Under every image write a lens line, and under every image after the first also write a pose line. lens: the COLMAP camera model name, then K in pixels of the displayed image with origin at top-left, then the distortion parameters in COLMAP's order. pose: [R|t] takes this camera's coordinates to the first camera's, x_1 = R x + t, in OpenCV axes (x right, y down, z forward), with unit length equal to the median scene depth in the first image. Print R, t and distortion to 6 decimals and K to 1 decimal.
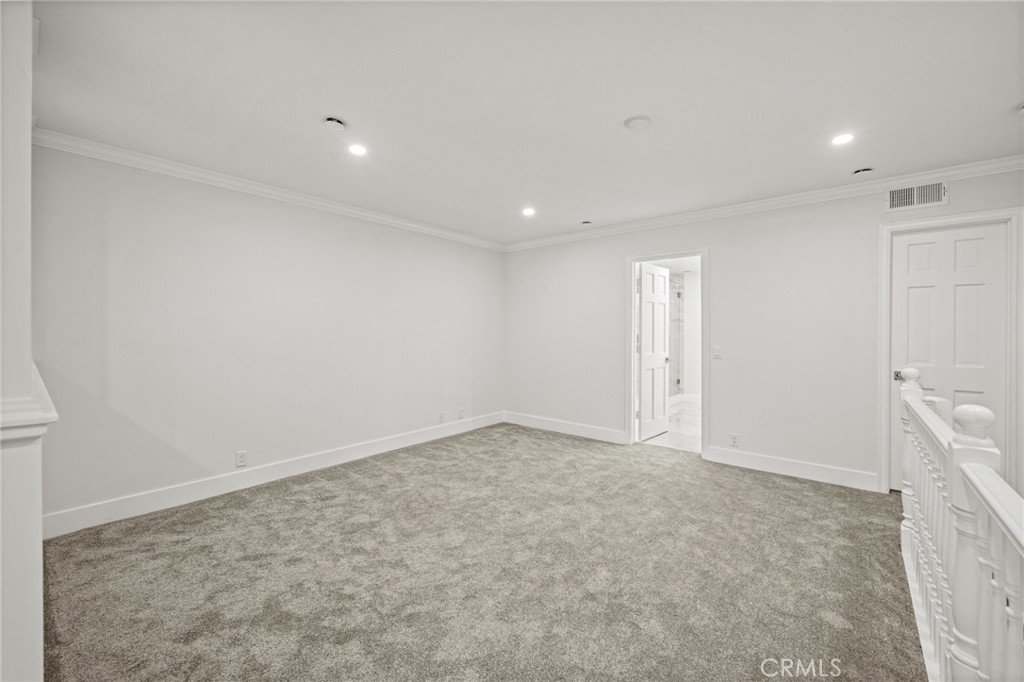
lens RADIAL K [[409.1, 0, 510.7], [0, 409.1, 334.2], [0, 0, 1]] dist [-0.002555, -0.000196]
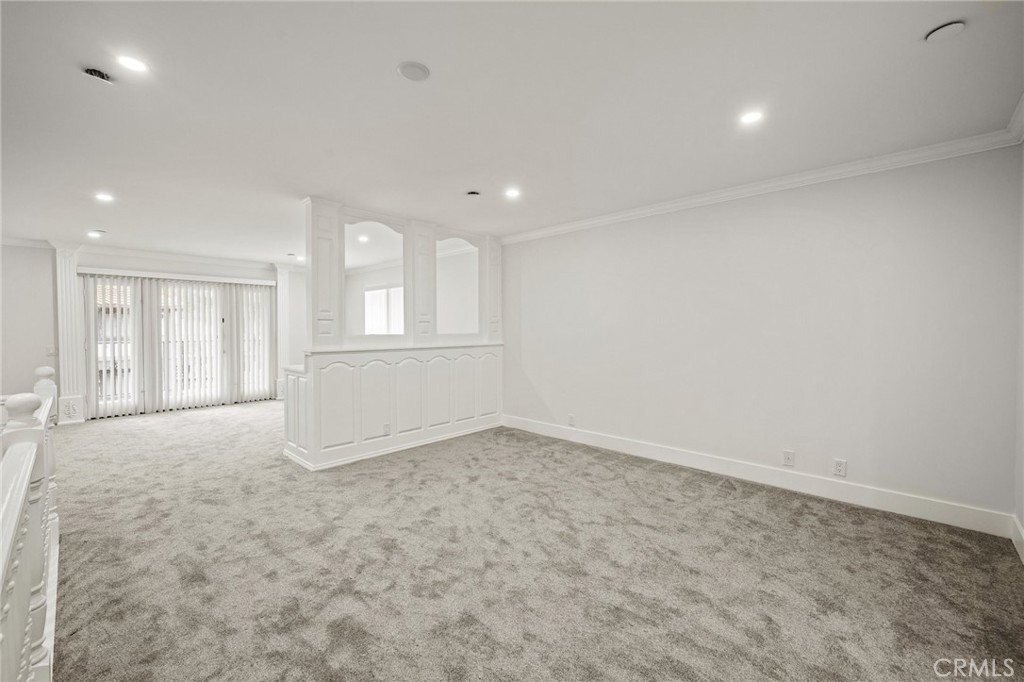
lens RADIAL K [[409.1, 0, 510.7], [0, 409.1, 334.2], [0, 0, 1]] dist [-0.002555, -0.000196]
pose [[-0.052230, 0.015724, -0.998511, 0.833907], [-0.001446, 0.999874, 0.015821, -0.021116], [0.998634, 0.002271, -0.052201, 0.908379]]
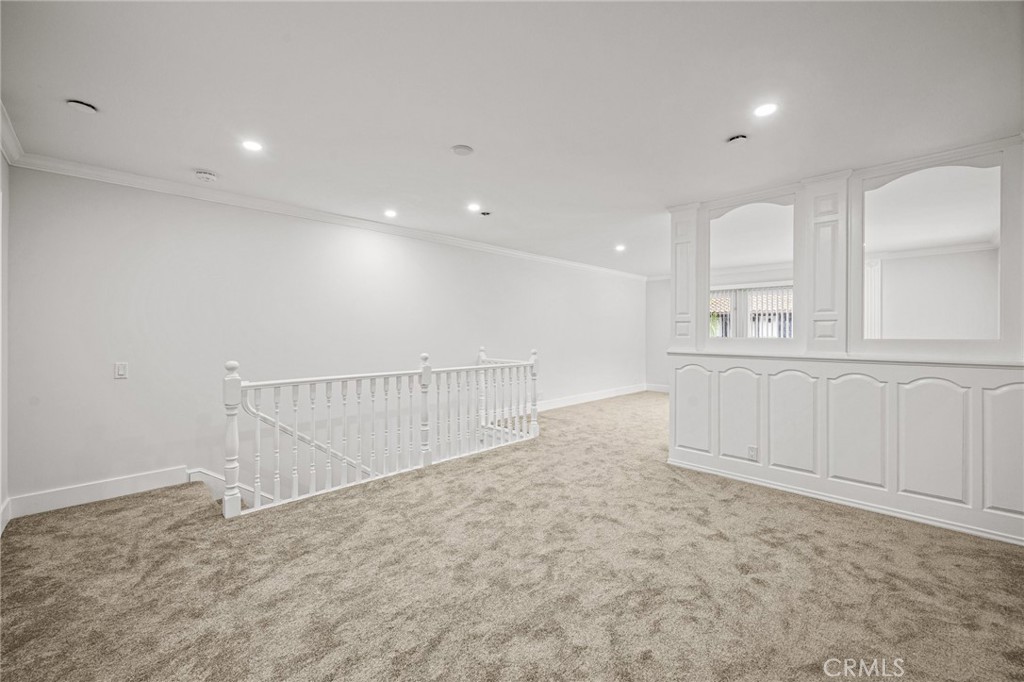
lens RADIAL K [[409.1, 0, 510.7], [0, 409.1, 334.2], [0, 0, 1]] dist [-0.002555, -0.000196]
pose [[-0.997372, 0.001263, 0.072435, 0.073137], [0.001896, 0.999961, 0.008672, -0.018327], [-0.072421, 0.008786, -0.997335, 1.585142]]
